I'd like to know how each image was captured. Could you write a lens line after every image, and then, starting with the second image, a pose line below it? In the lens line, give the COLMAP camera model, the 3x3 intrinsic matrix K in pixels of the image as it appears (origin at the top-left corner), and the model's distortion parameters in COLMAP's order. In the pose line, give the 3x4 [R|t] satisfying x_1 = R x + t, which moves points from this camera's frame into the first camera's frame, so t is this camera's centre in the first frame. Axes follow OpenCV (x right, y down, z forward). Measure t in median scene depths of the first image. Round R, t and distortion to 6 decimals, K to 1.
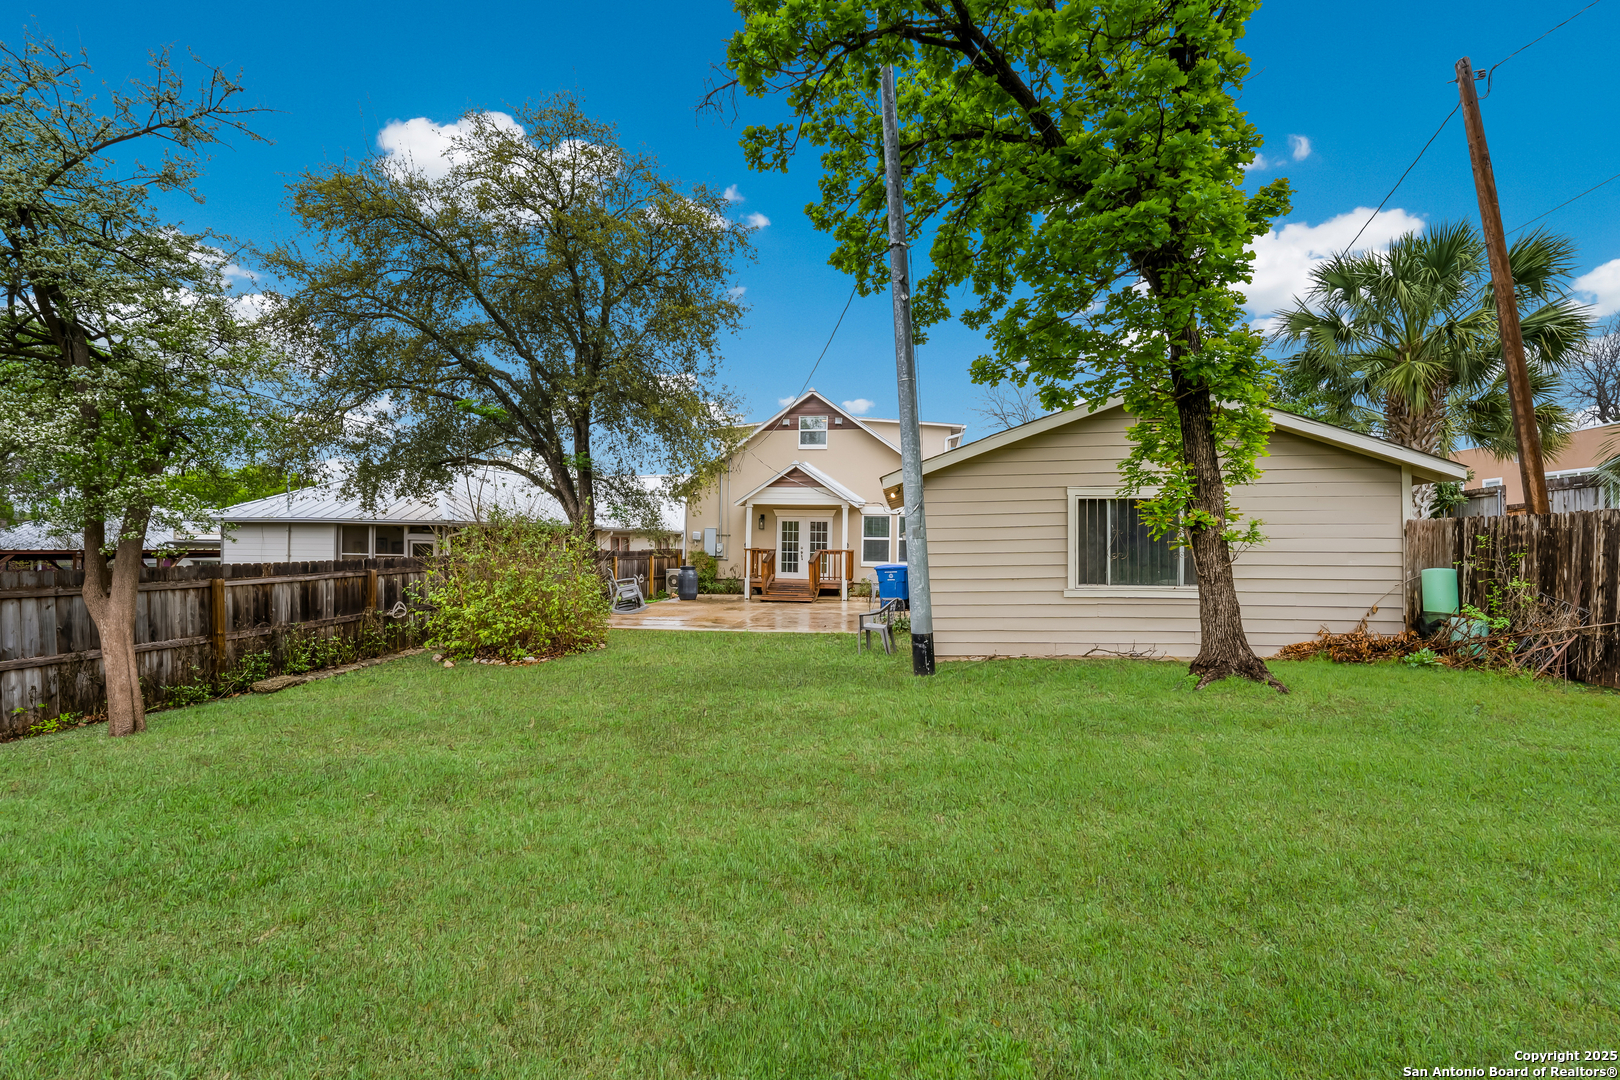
lens RADIAL K [[673.1, 0, 797.2], [0, 673.1, 552.3], [0, 0, 1]] dist [-0.016858, 0.000500]
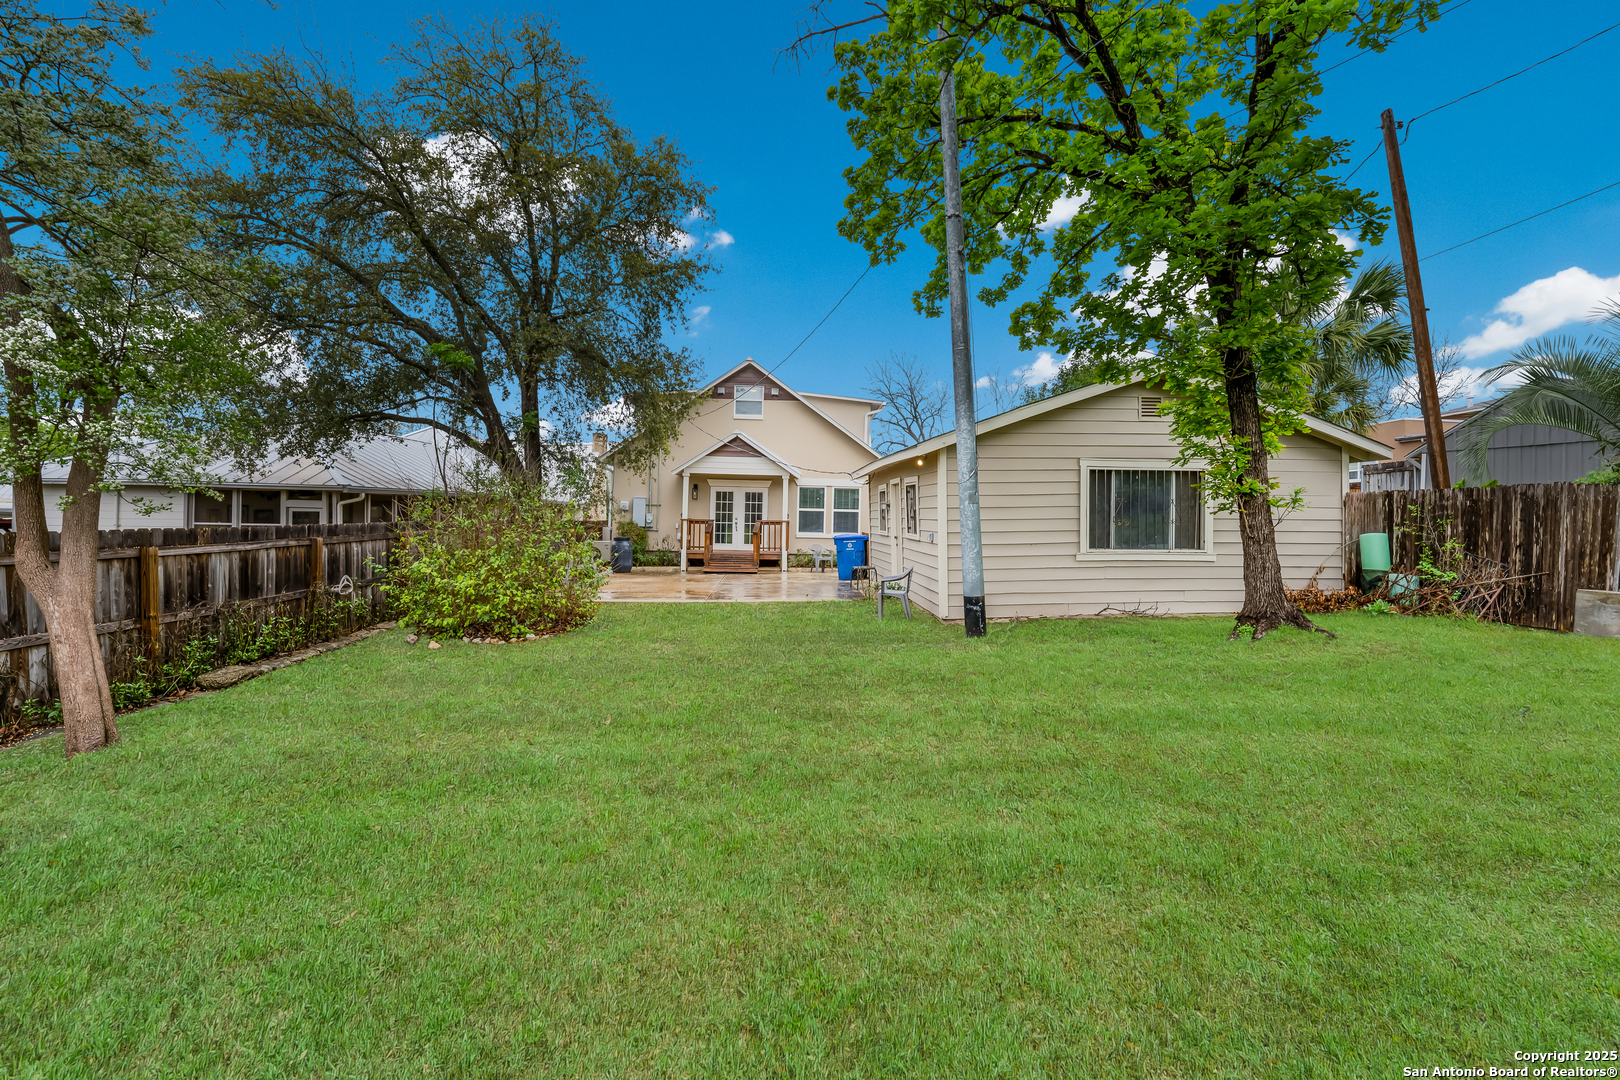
lens RADIAL K [[673.1, 0, 803.9], [0, 673.1, 526.4], [0, 0, 1]] dist [-0.016858, 0.000500]
pose [[0.976261, 0.002071, 0.216589, -0.246162], [-0.001888, 0.999998, -0.001048, 0.012719], [-0.216591, 0.000614, 0.976262, 0.044393]]
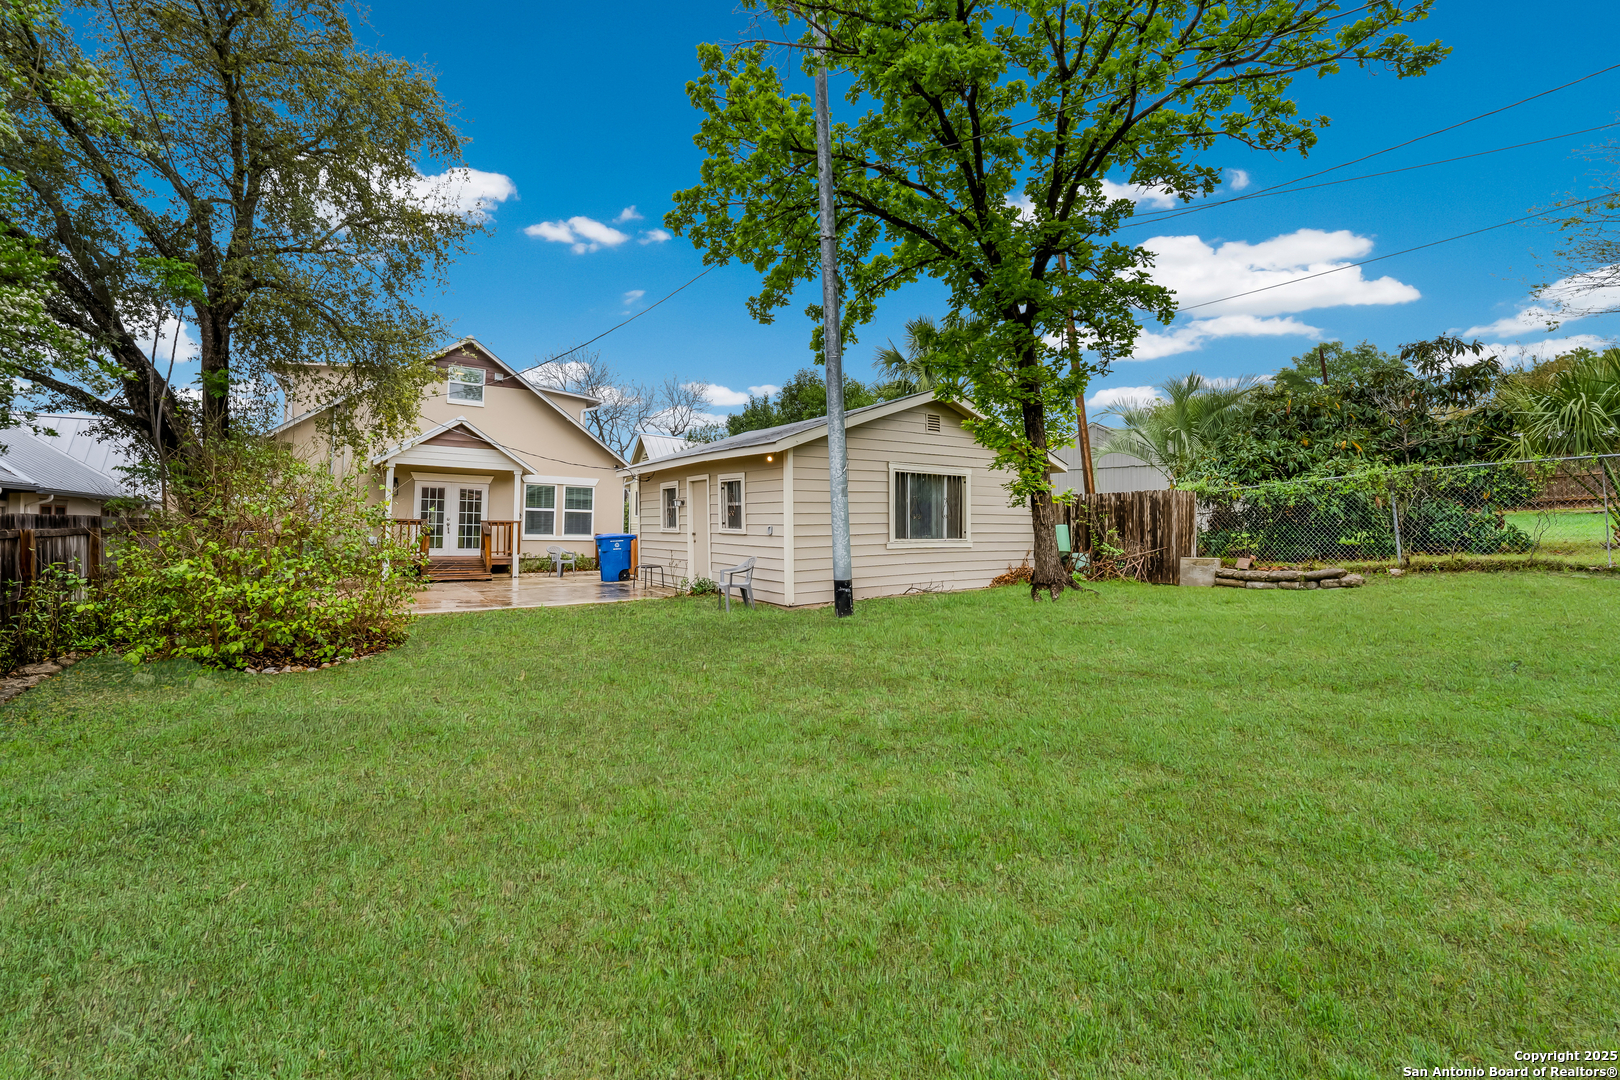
lens RADIAL K [[673.1, 0, 804.8], [0, 673.1, 522.7], [0, 0, 1]] dist [-0.016858, 0.000500]
pose [[0.728730, 0.005157, 0.684782, -0.548609], [0.008003, 0.999839, -0.016046, 0.034071], [-0.684755, 0.017173, 0.728571, 0.174154]]
